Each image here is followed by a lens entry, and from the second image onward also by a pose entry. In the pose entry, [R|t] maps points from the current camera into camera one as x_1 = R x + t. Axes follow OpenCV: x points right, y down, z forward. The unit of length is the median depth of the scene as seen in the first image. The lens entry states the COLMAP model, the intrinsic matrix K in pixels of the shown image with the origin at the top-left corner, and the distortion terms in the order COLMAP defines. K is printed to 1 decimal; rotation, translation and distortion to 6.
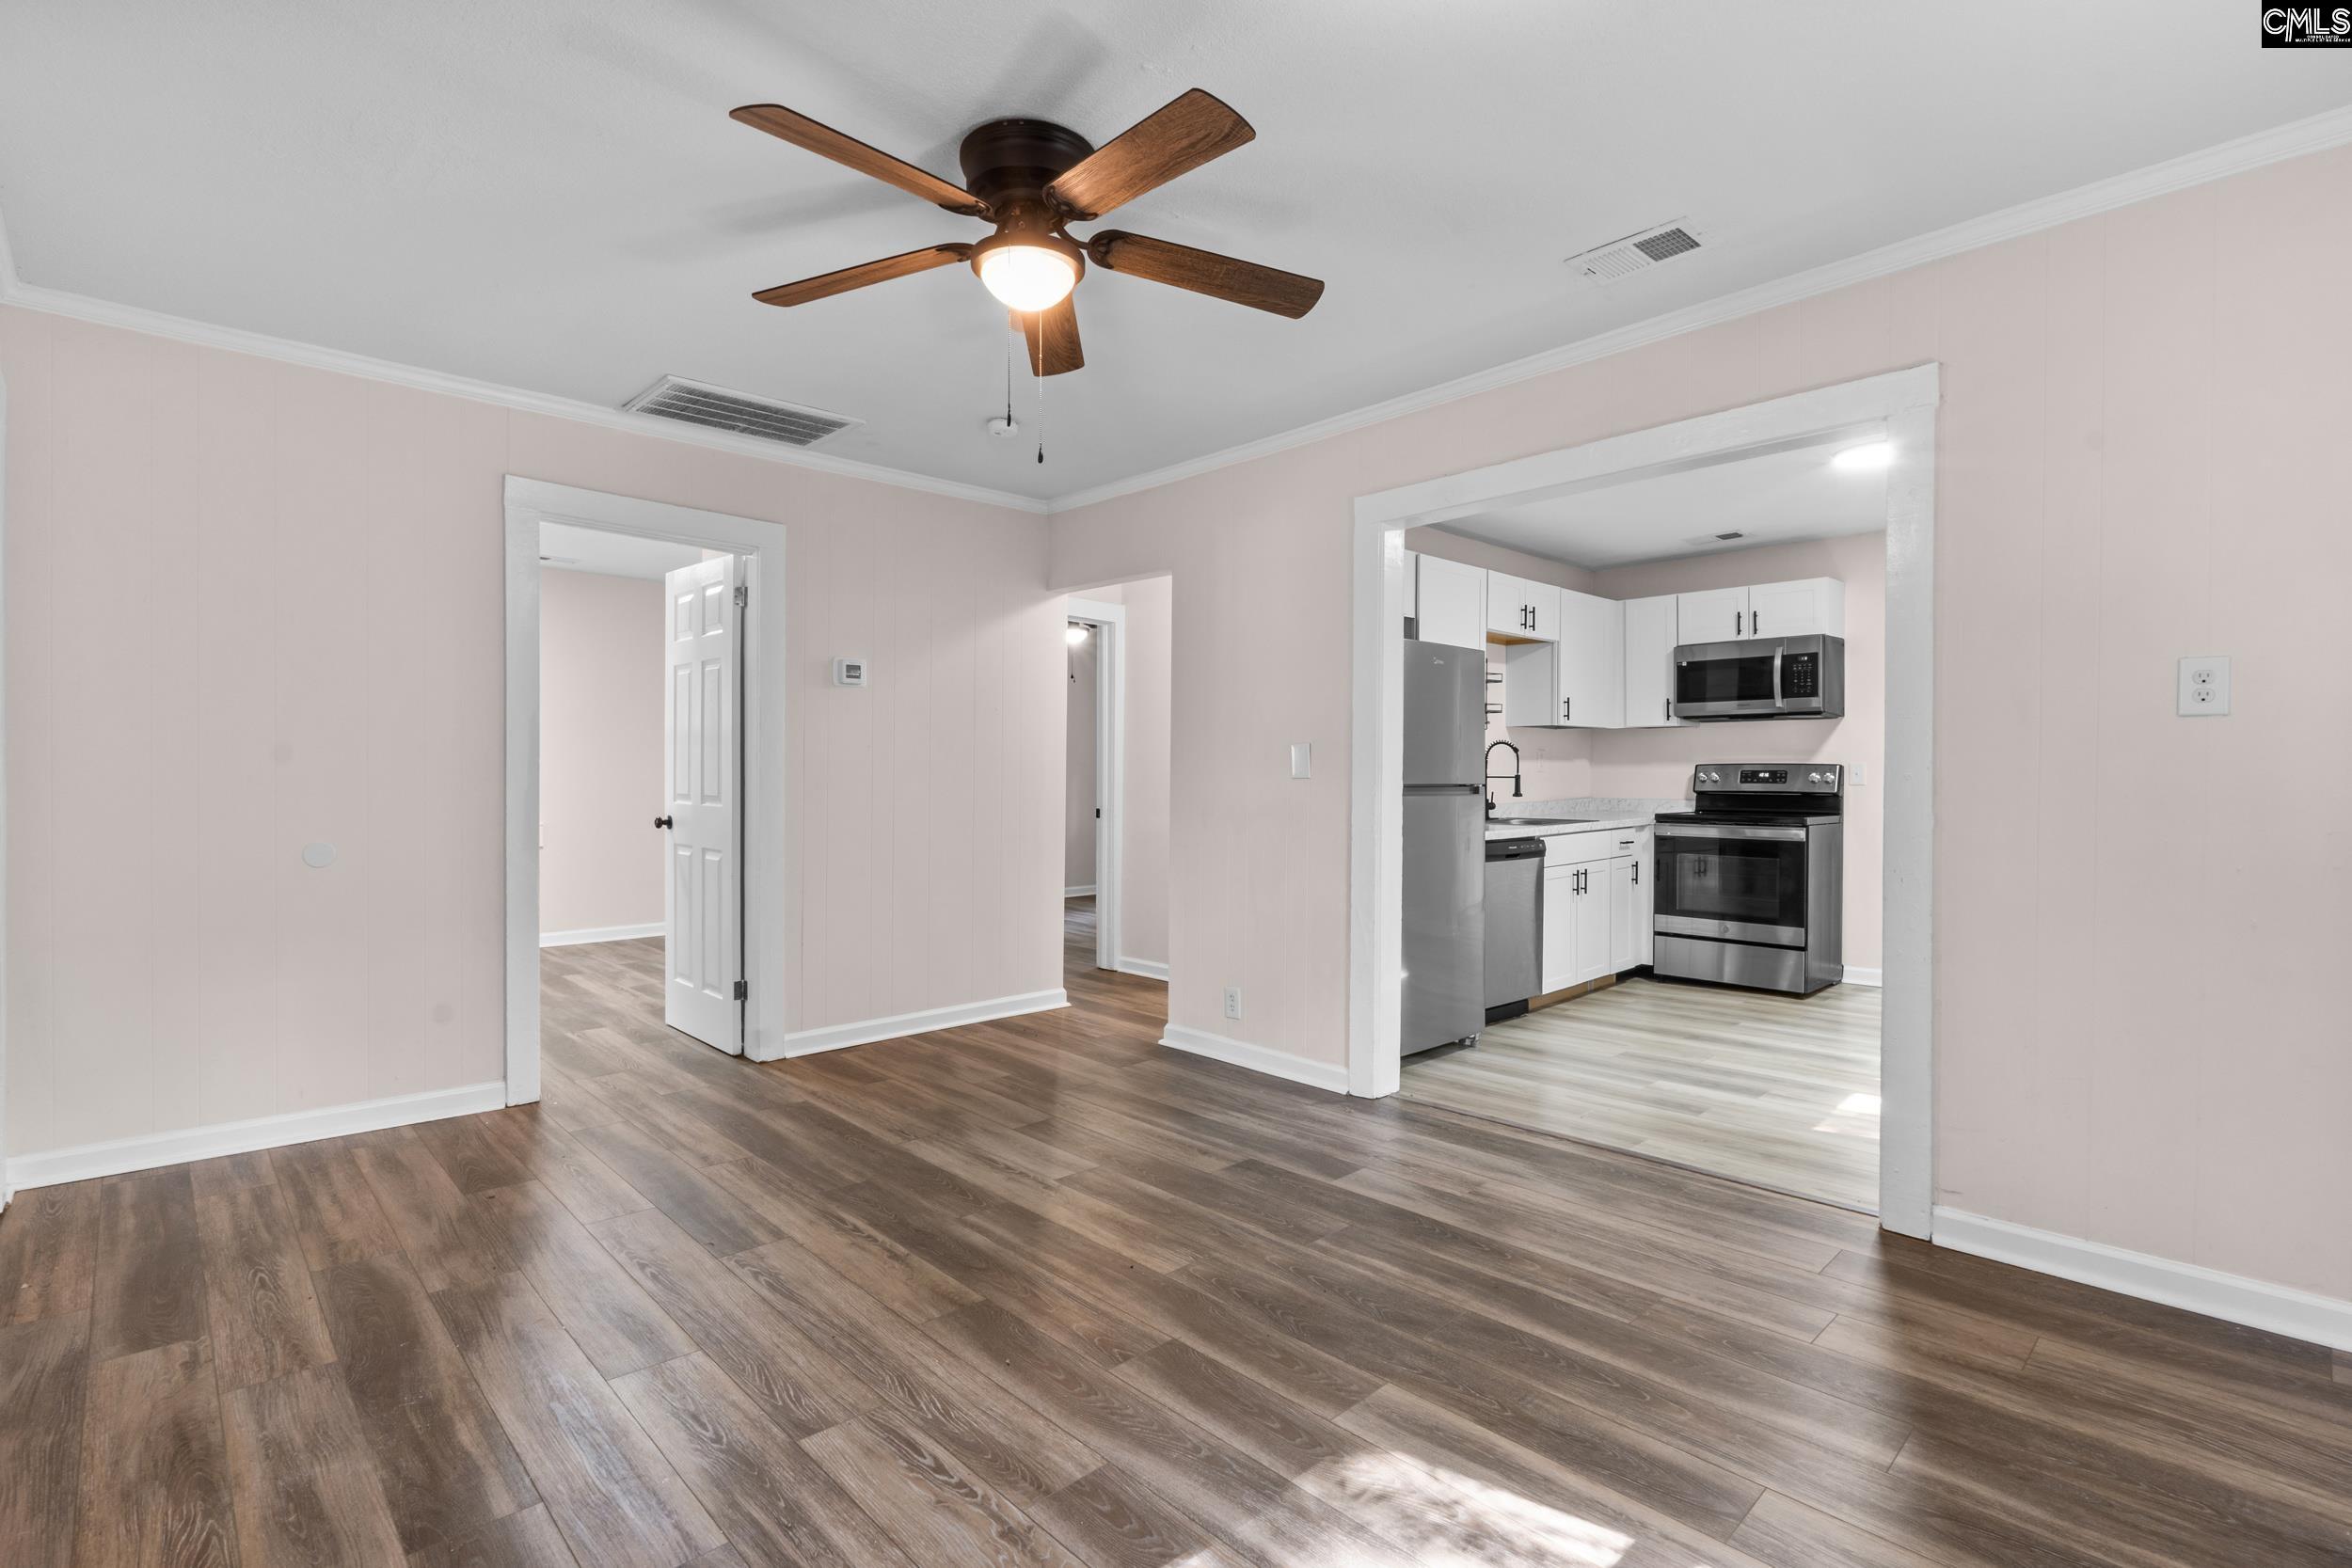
lens RADIAL K [[1090.2, 0, 1161.3], [0, 1090.2, 780.1], [0, 0, 1]] dist [-0.004125, -0.000210]
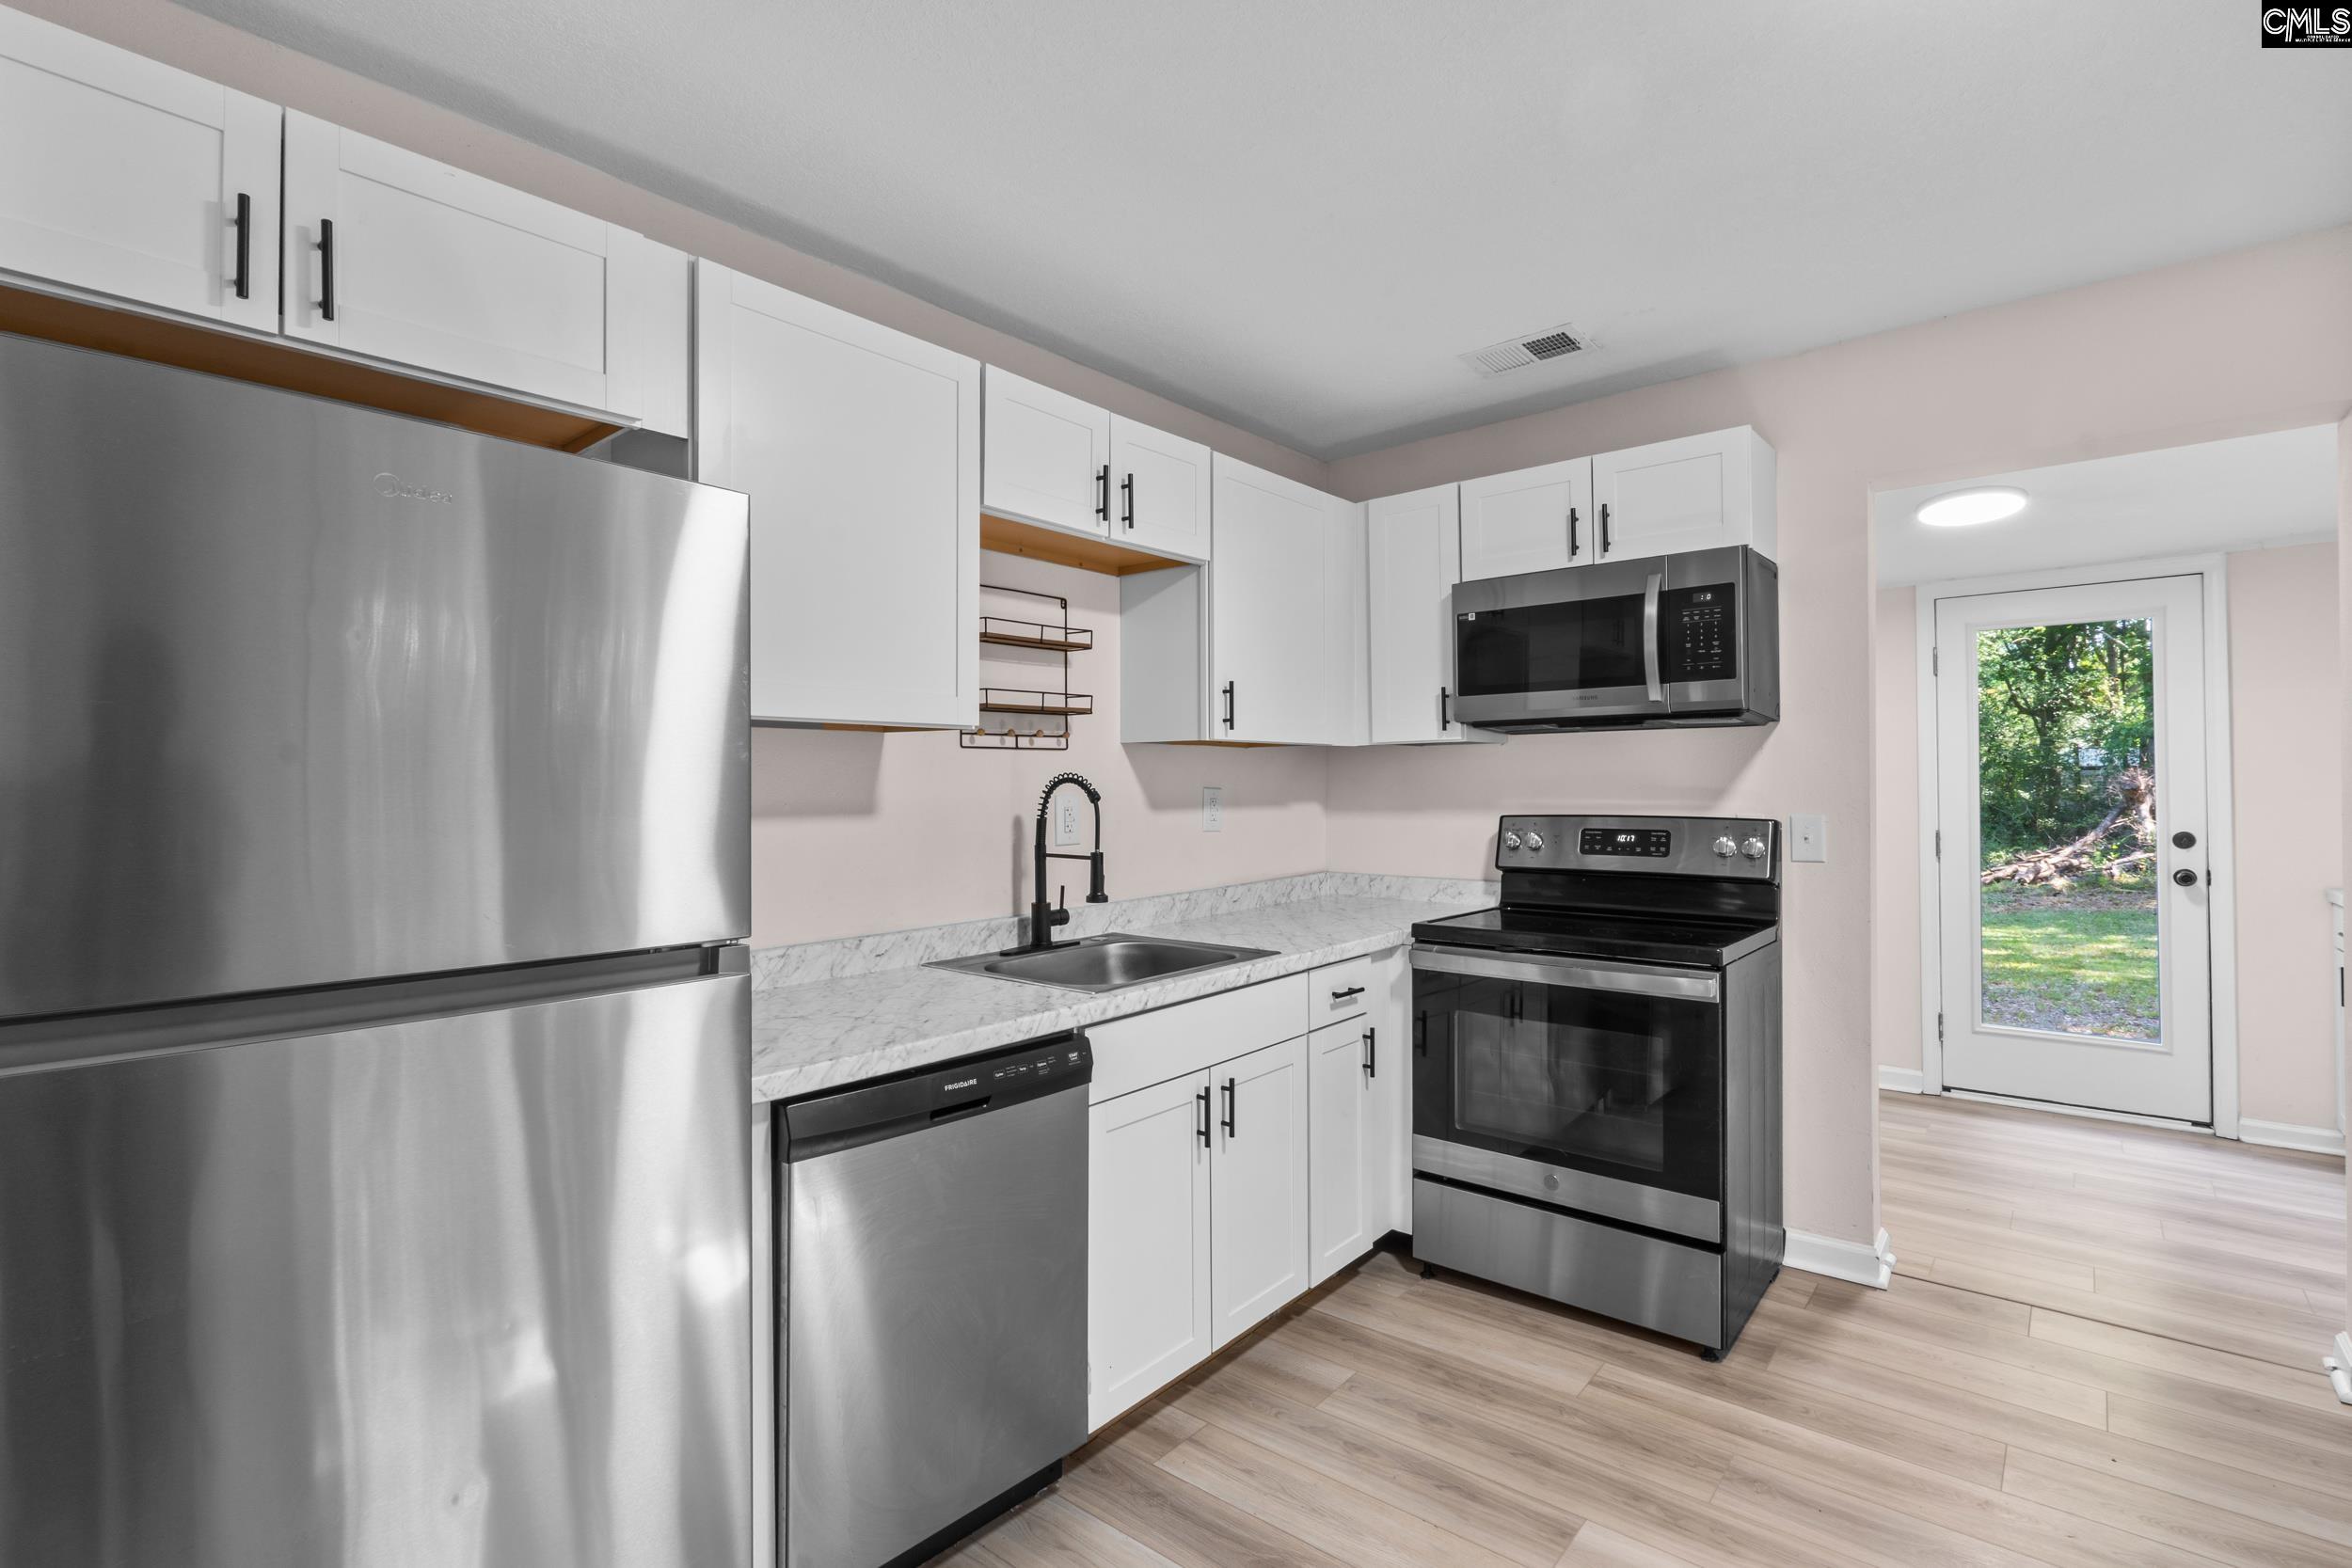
lens RADIAL K [[1087.2, 0, 1162.4], [0, 1087.2, 771.4], [0, 0, 1]] dist [0.001439, 0.000108]
pose [[0.994409, -0.003539, 0.105542, 0.295325], [0.005820, 0.999756, -0.021306, -0.027028], [-0.105441, 0.021801, 0.994187, 0.536972]]
